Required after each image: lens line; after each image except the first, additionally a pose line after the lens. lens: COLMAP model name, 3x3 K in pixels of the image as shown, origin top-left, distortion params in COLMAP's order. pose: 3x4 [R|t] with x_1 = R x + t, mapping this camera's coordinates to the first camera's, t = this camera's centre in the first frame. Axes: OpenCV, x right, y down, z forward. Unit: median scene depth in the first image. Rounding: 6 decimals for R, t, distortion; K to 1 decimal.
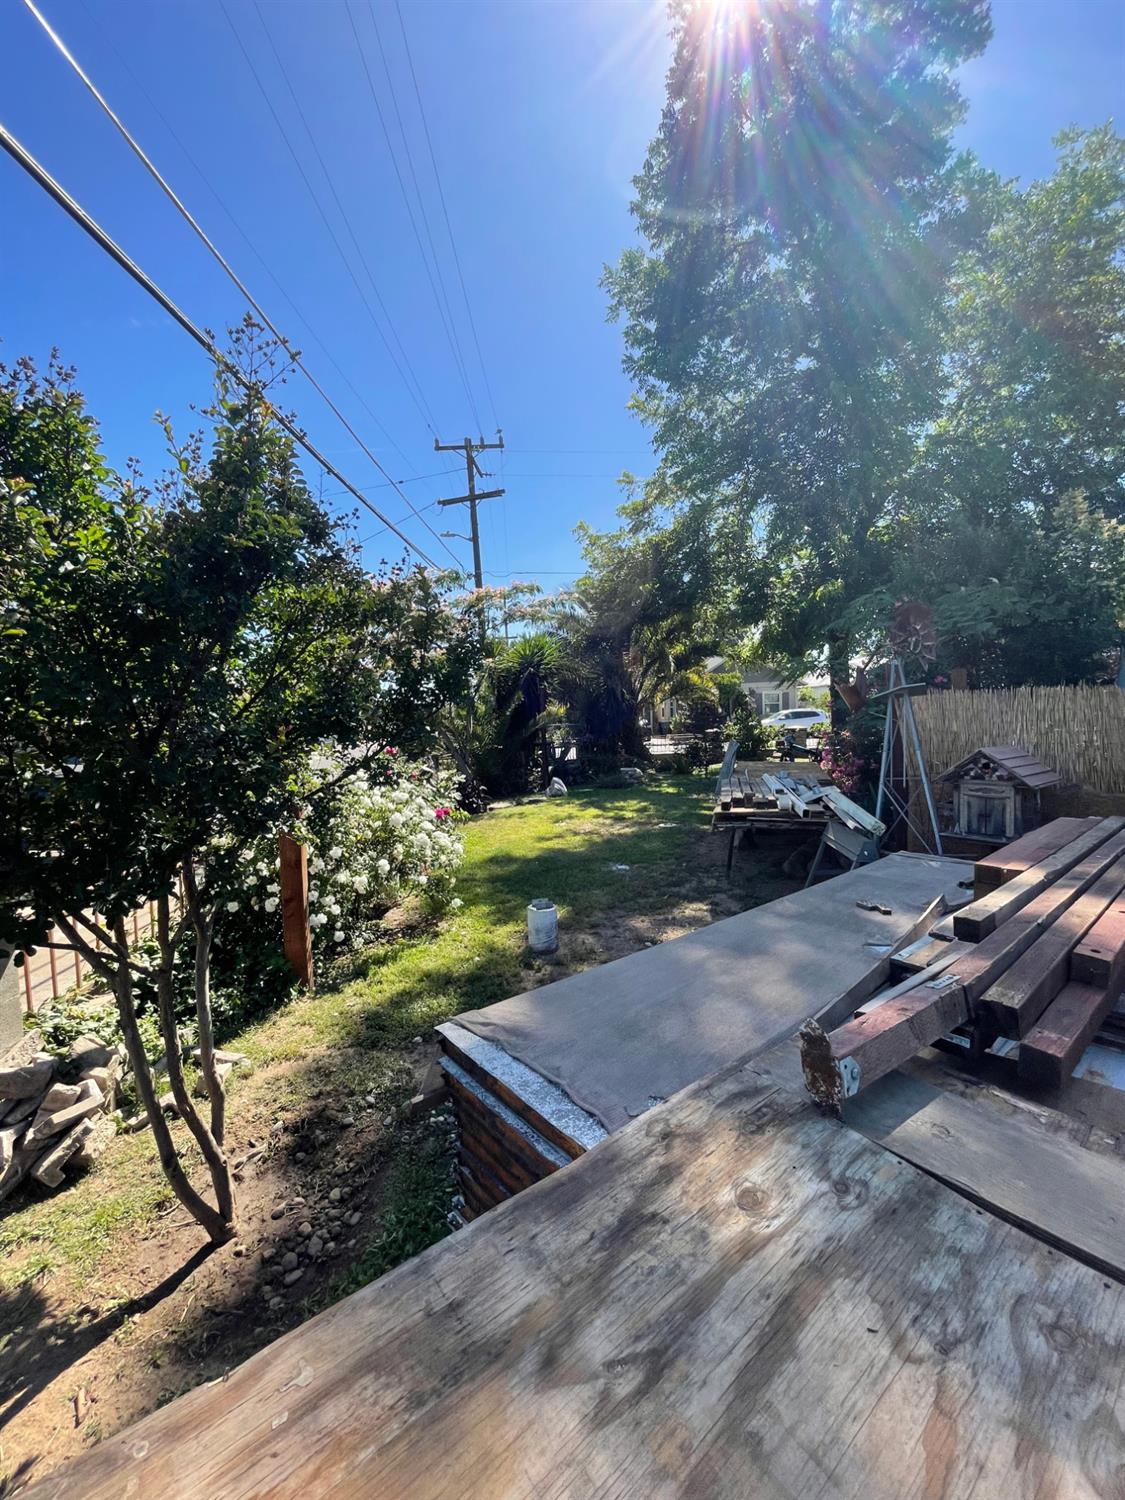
lens RADIAL K [[608.3, 0, 569.1], [0, 608.3, 753.1], [0, 0, 1]] dist [-0.001464, 0.000299]
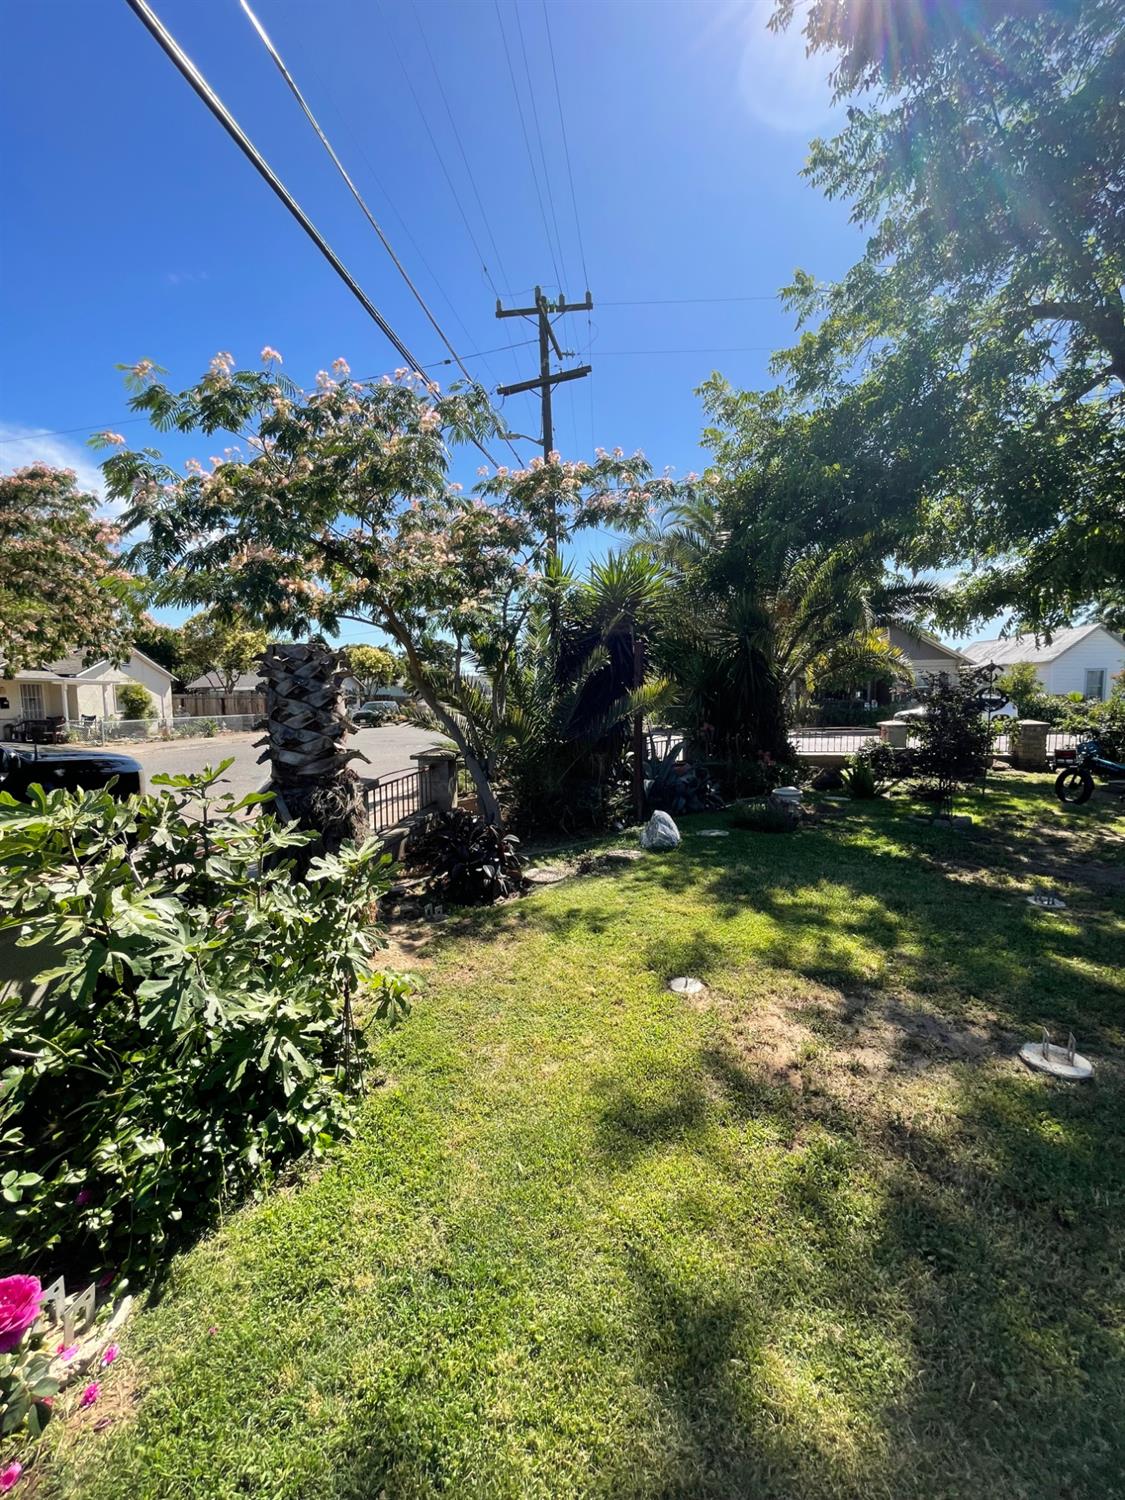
lens RADIAL K [[607.1, 0, 562.5], [0, 607.1, 750.0], [0, 0, 1]] dist [-0.002303, 0.000093]
pose [[0.988784, 0.041554, -0.143456, -0.031595], [-0.037443, 0.998810, 0.031236, -0.023952], [0.144583, -0.025514, 0.989164, 0.455826]]
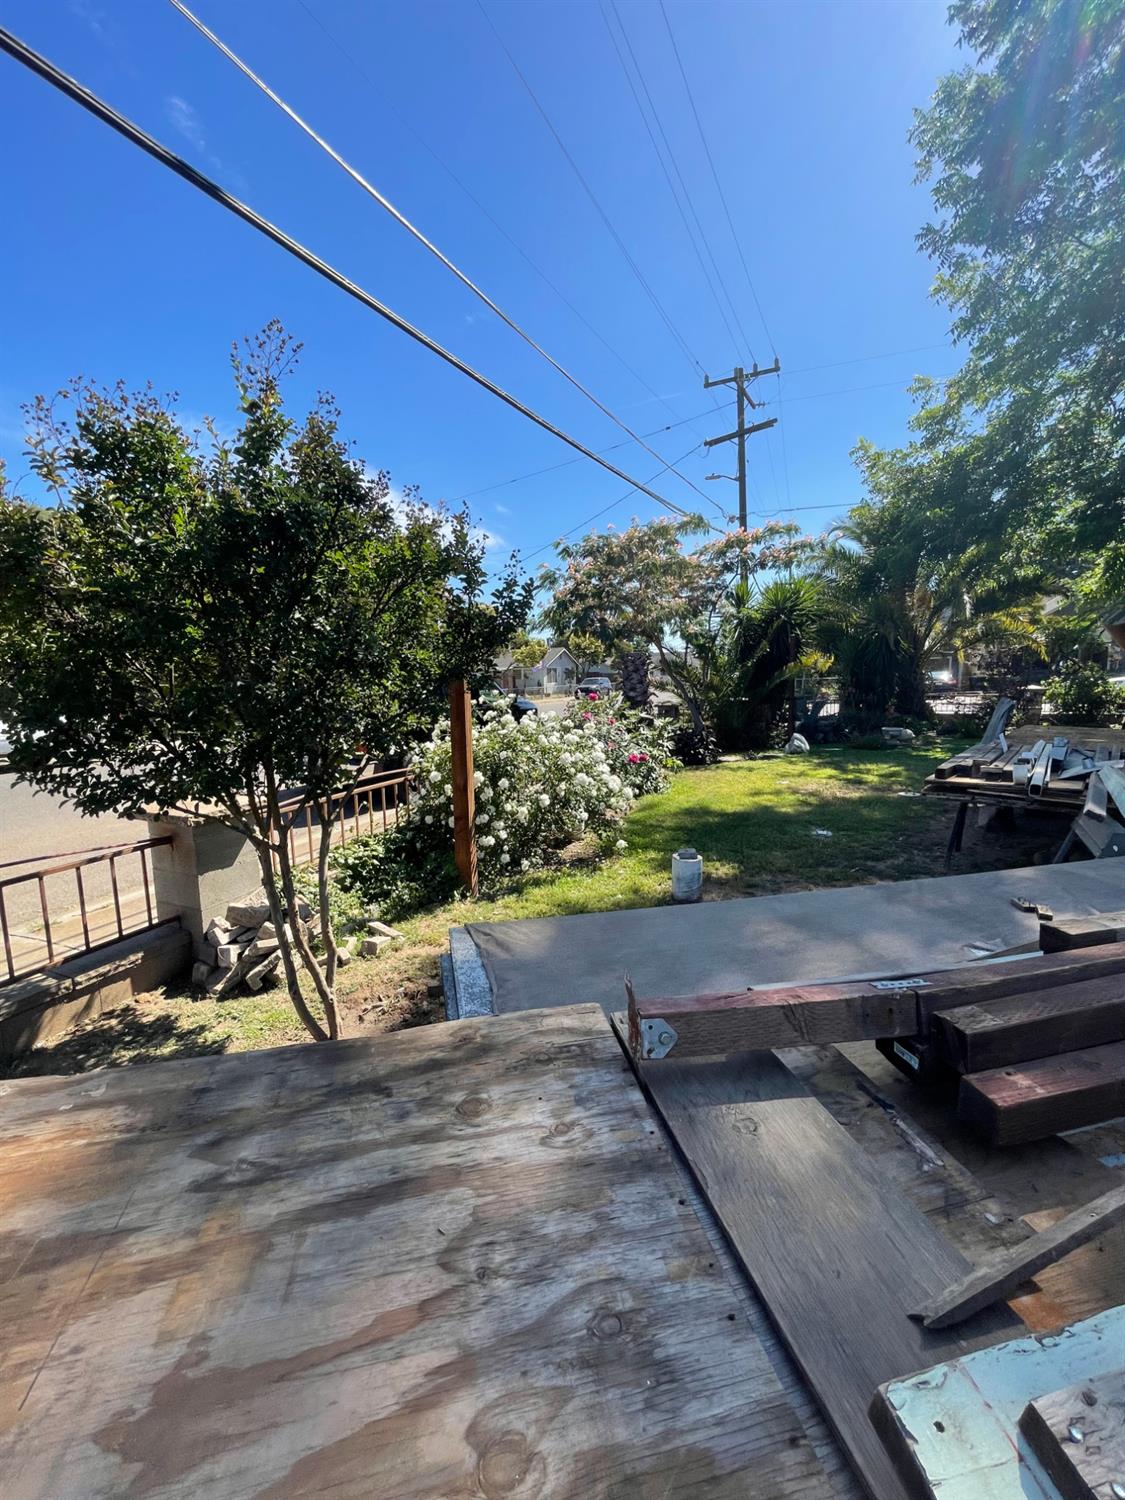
lens RADIAL K [[608.3, 0, 569.1], [0, 608.3, 753.1], [0, 0, 1]] dist [-0.001464, 0.000299]
pose [[0.899615, 0.069173, -0.431170, 0.064217], [-0.035151, 0.995641, 0.086390, 0.001946], [0.435266, -0.062561, 0.898125, 0.012205]]
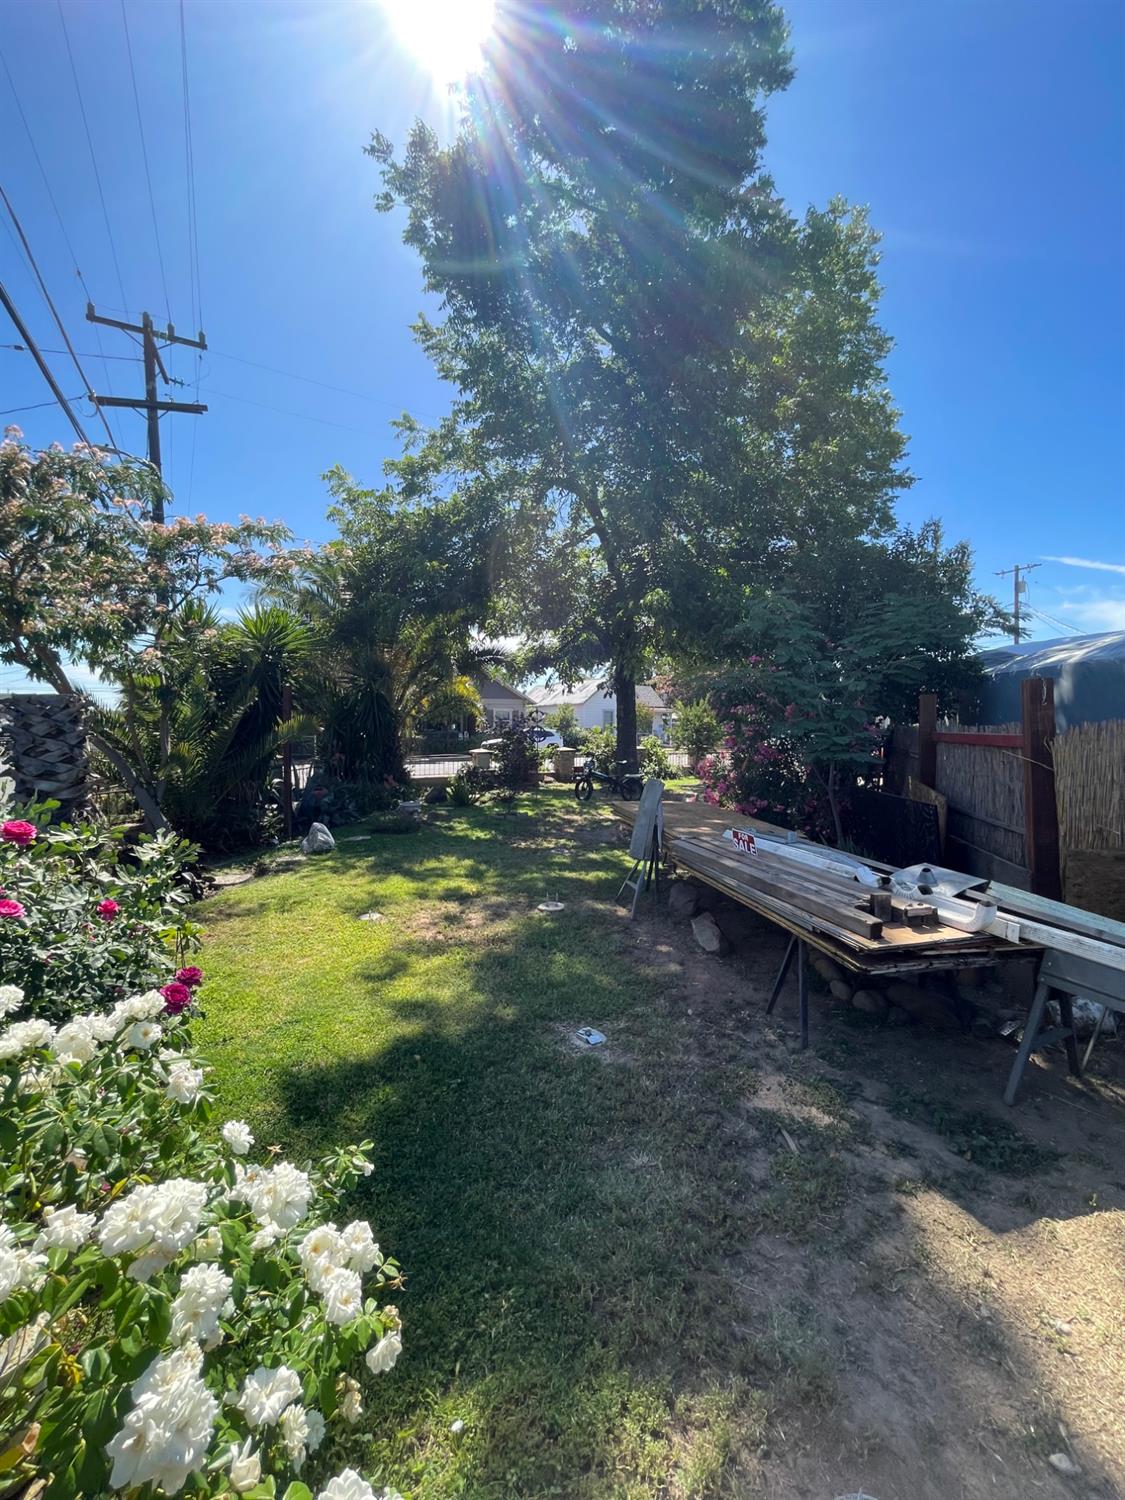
lens RADIAL K [[608.7, 0, 562.5], [0, 608.7, 750.0], [0, 0, 1]] dist [-0.003616, -0.000007]
pose [[0.884264, 0.022772, 0.466432, -0.092402], [-0.009325, 0.999472, -0.031119, -0.019632], [-0.466895, 0.023168, 0.884009, 0.285652]]
